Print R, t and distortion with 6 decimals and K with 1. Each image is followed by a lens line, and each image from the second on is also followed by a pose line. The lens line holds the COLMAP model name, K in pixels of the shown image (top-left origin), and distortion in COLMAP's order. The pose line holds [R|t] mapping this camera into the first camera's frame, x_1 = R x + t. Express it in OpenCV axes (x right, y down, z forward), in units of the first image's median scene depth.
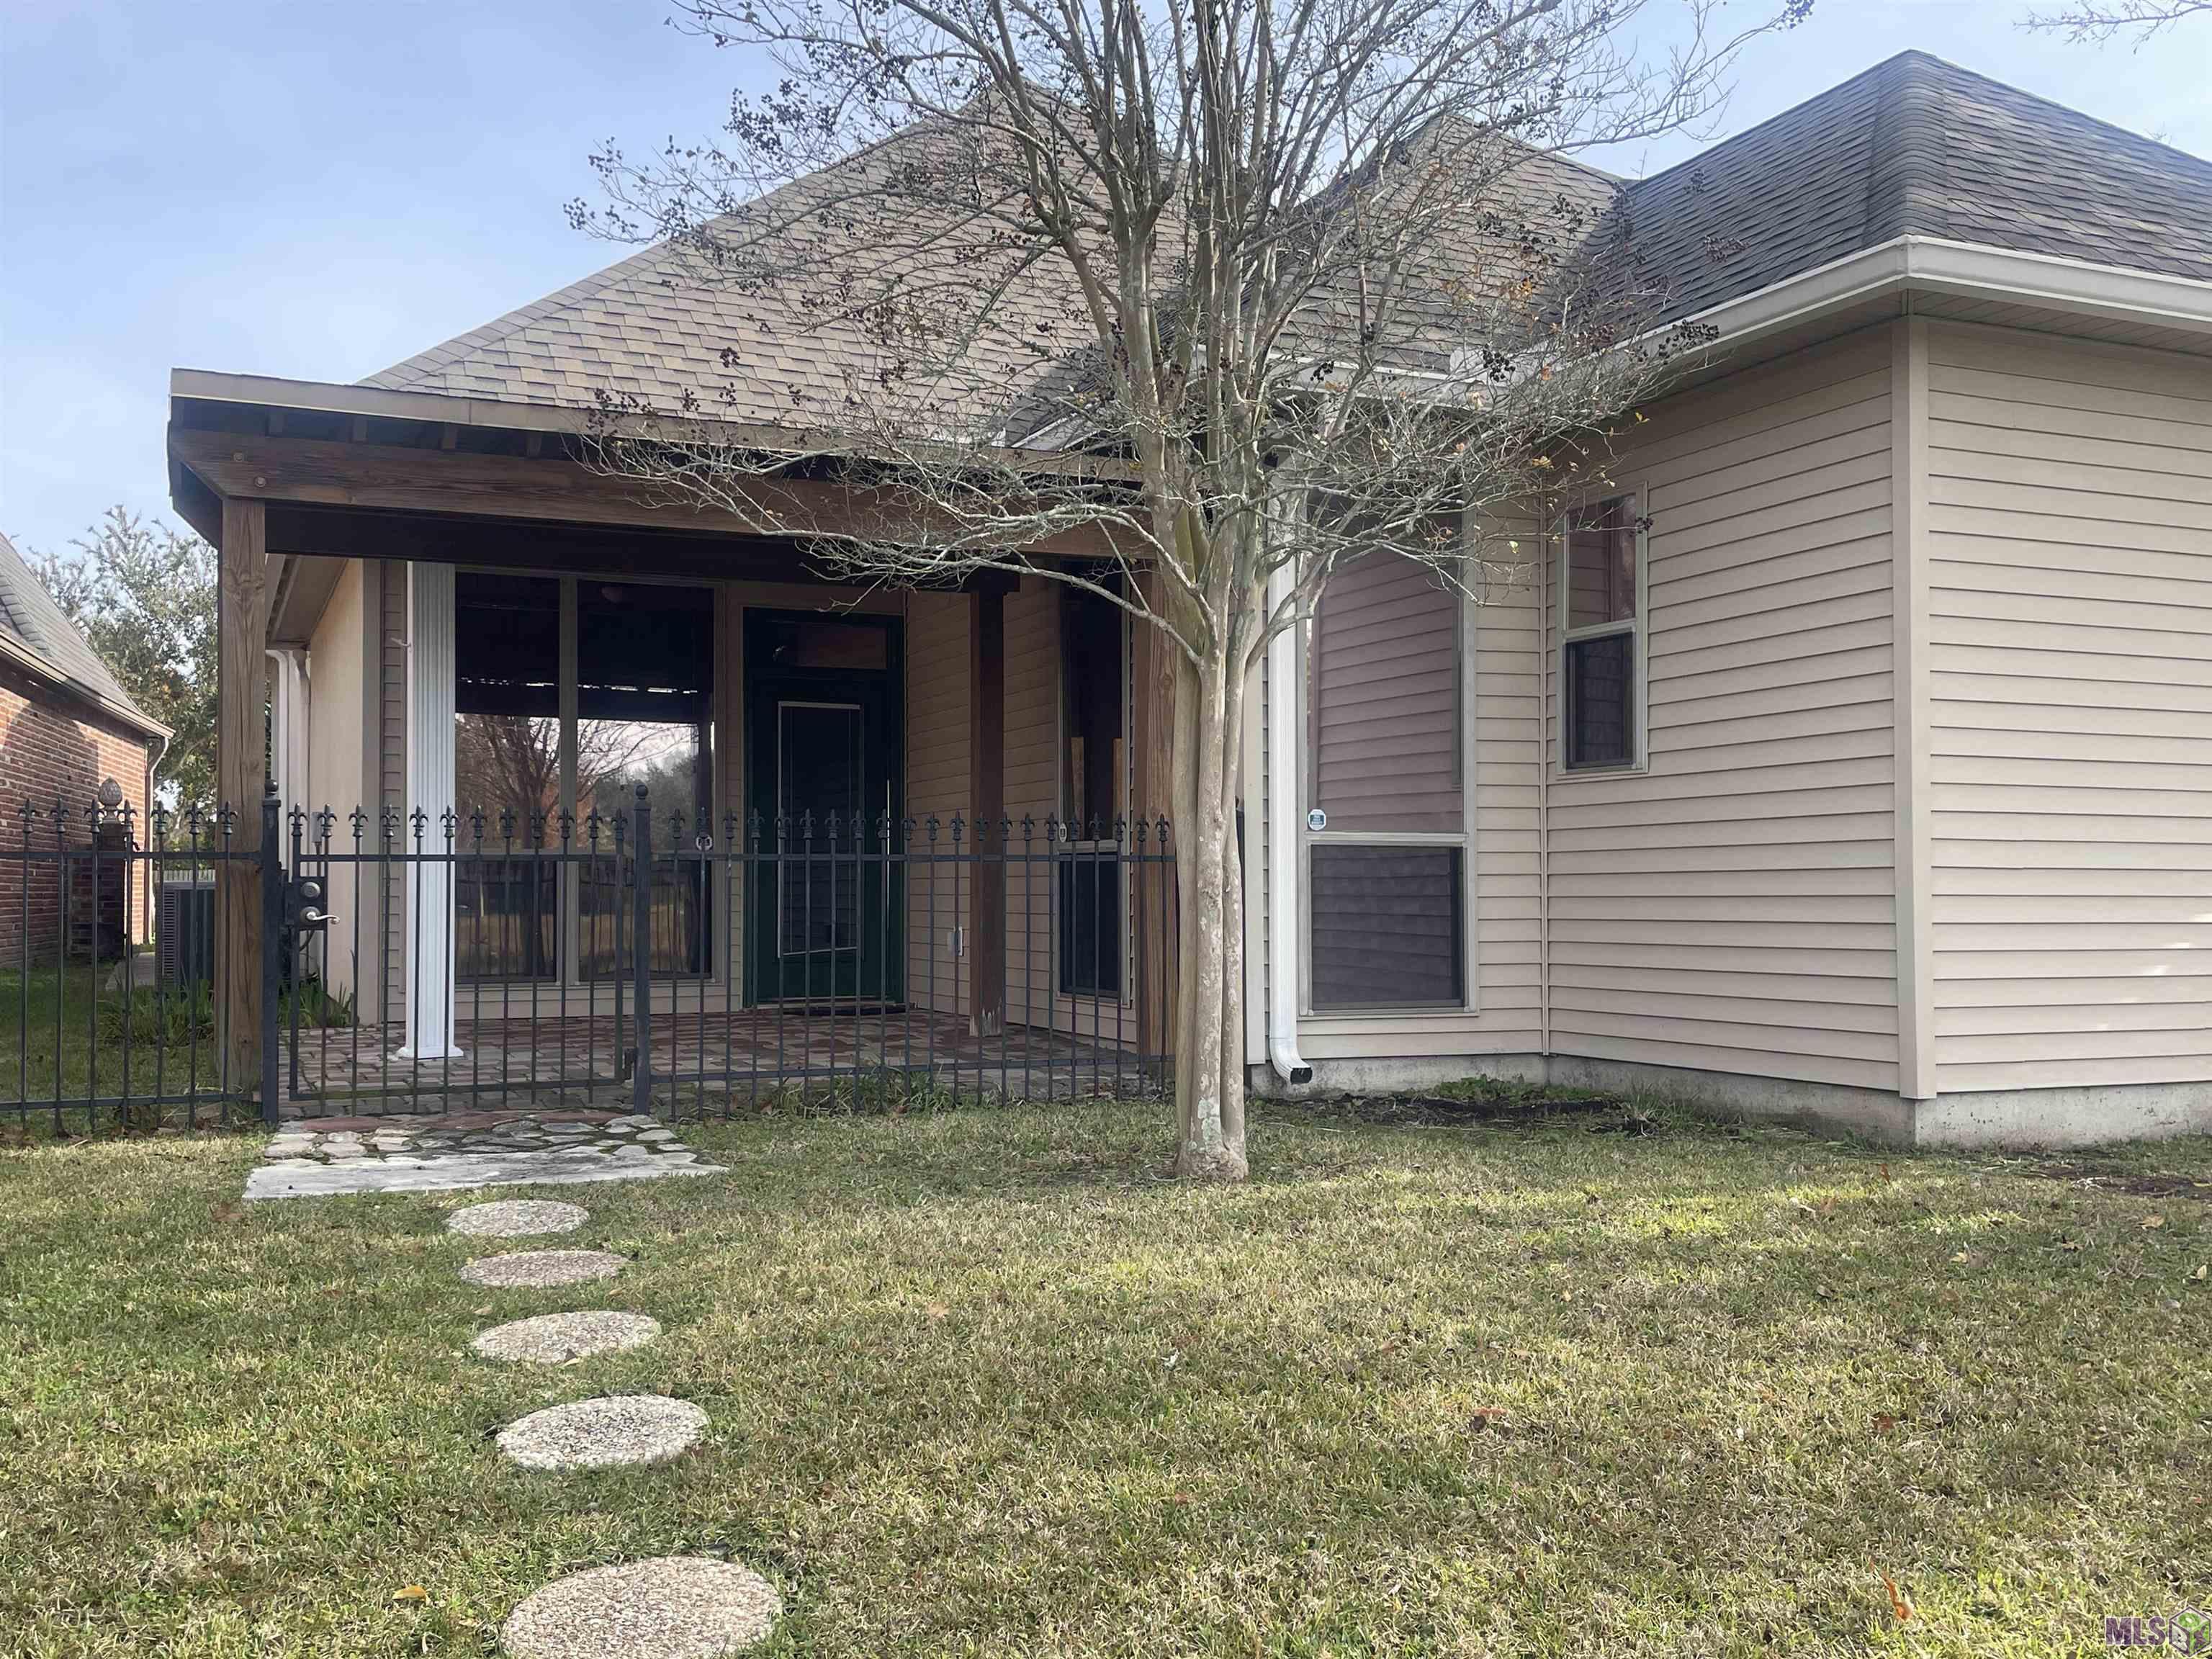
lens RADIAL K [[2008.7, 0, 1106.0], [0, 2008.7, 829.5], [0, 0, 1]] dist [0.014084, 0.000658]
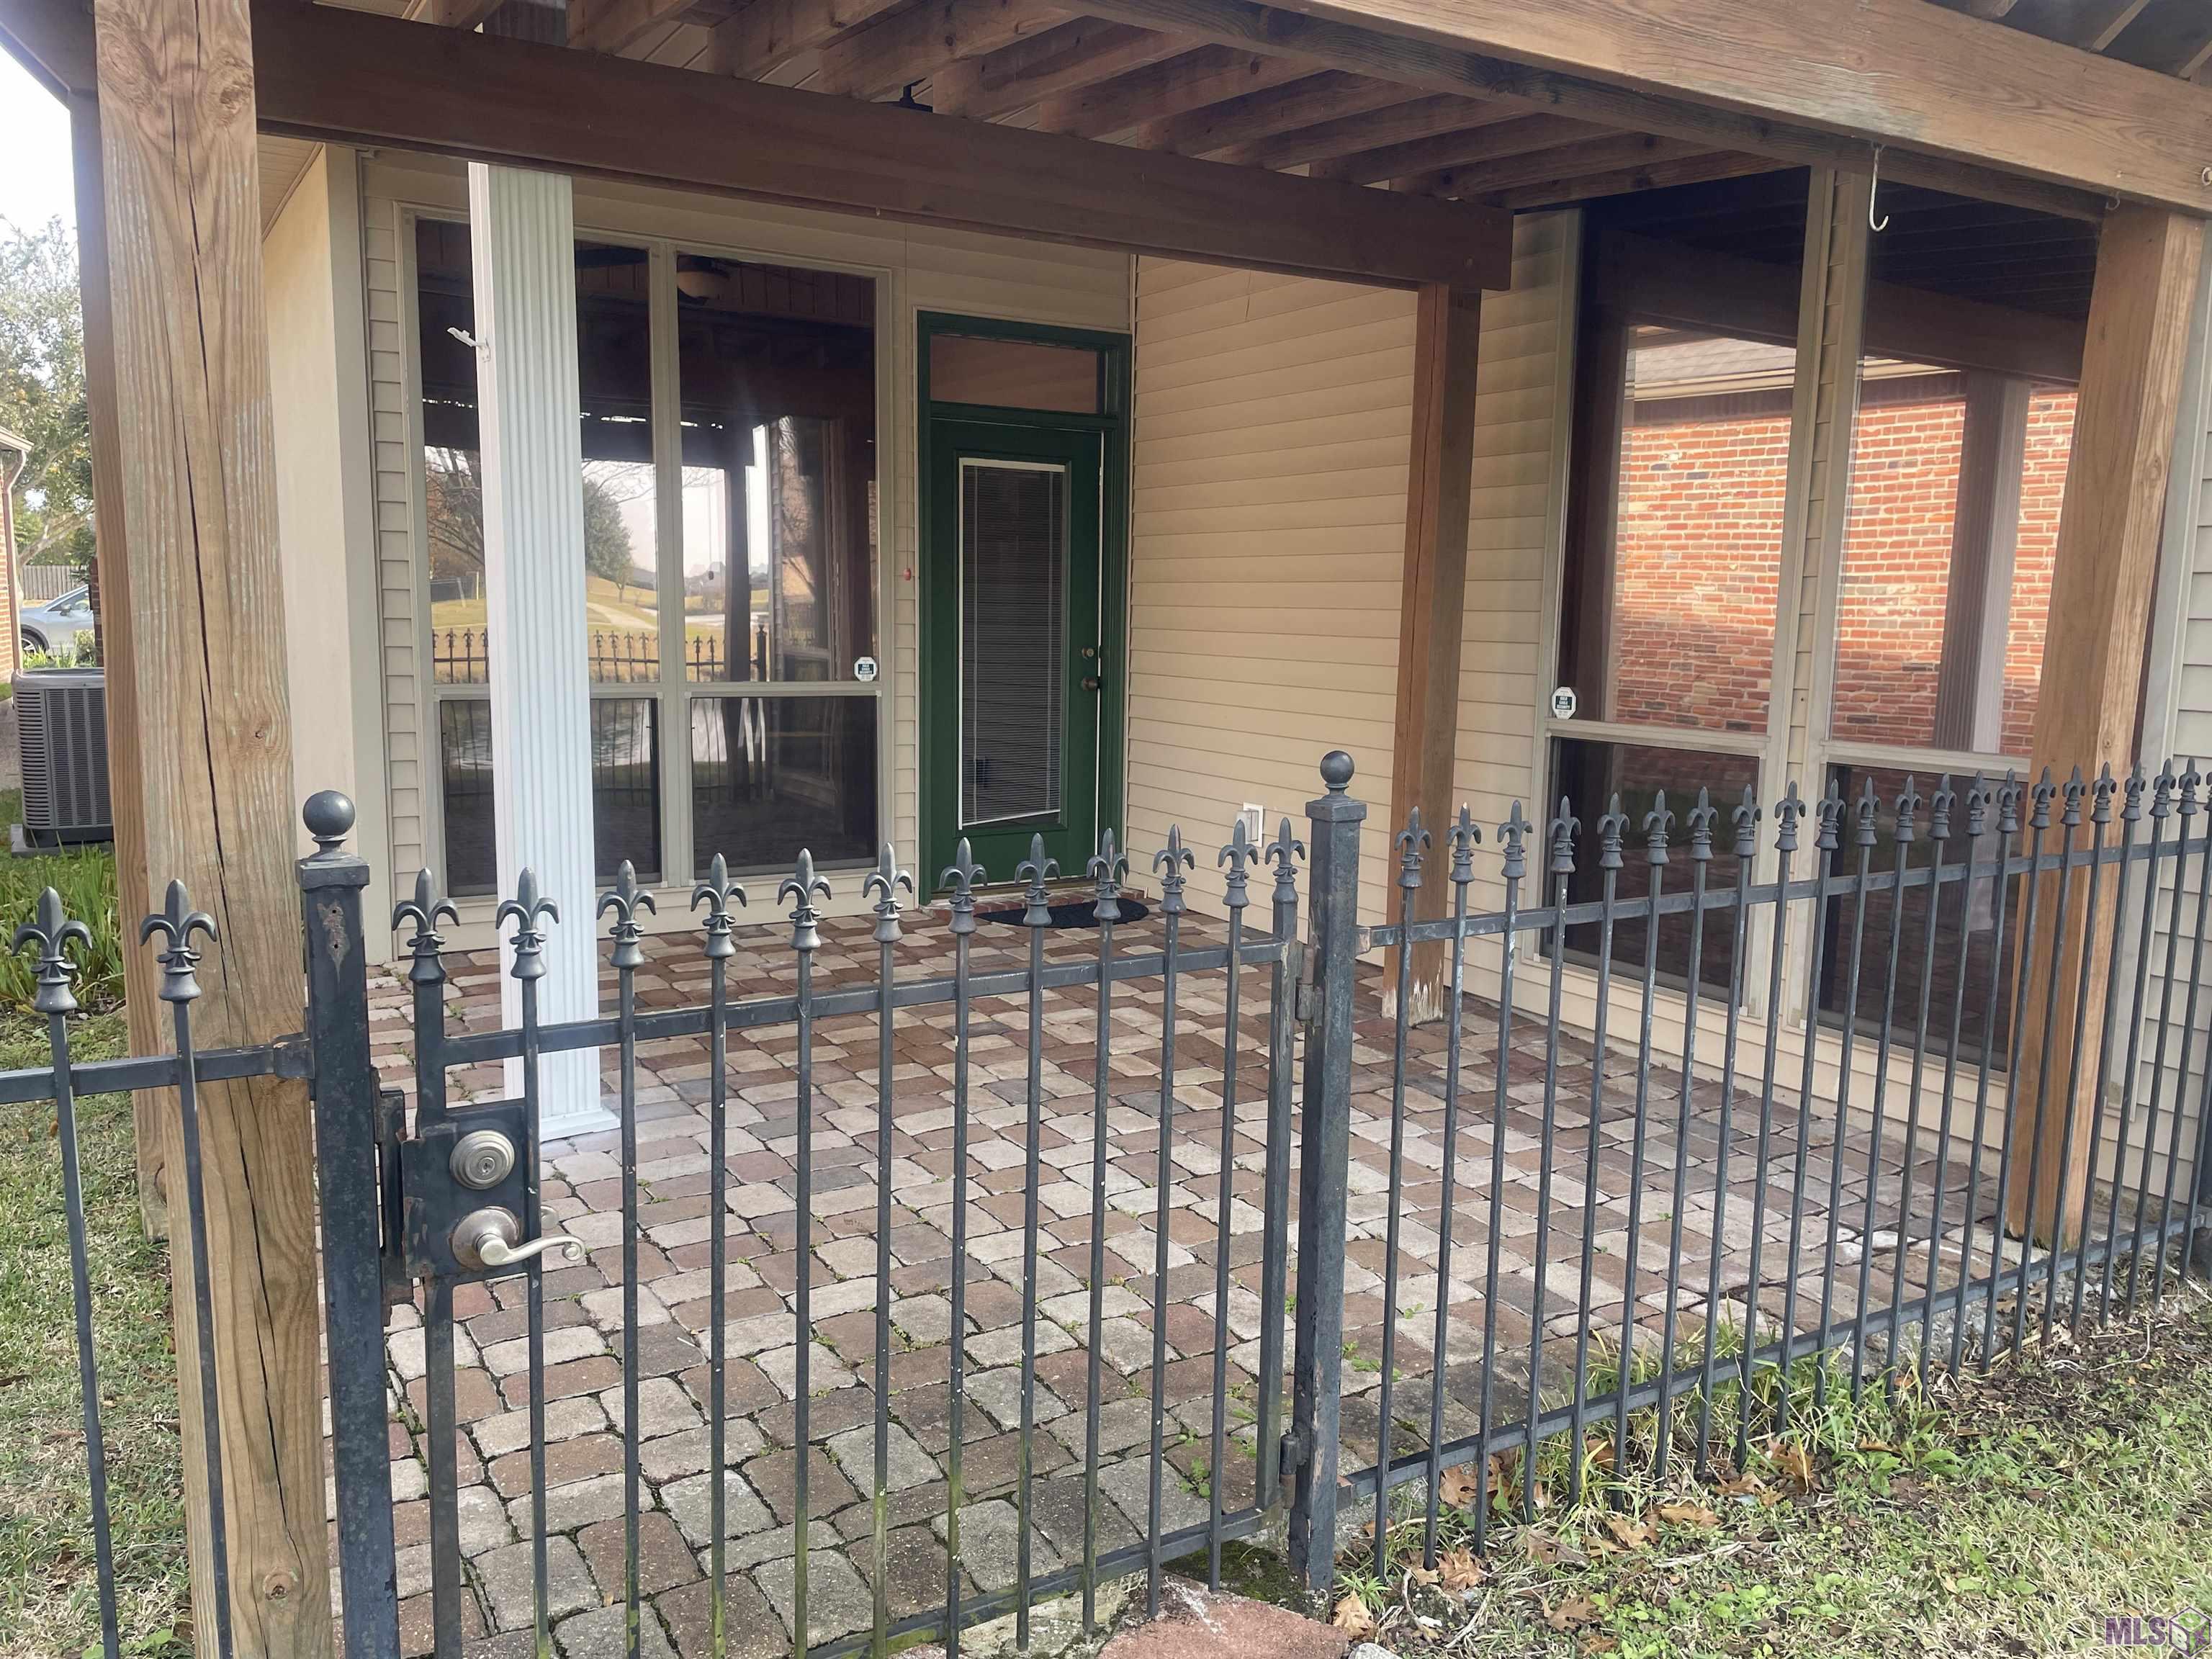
lens RADIAL K [[1670.7, 0, 1106.0], [0, 1670.7, 829.5], [0, 0, 1]] dist [0.085447, -0.121912]
pose [[0.992617, 0.002887, 0.121253, -0.045653], [-0.022892, 0.986208, 0.163922, -0.008419], [-0.119107, -0.165487, 0.978993, 0.102651]]
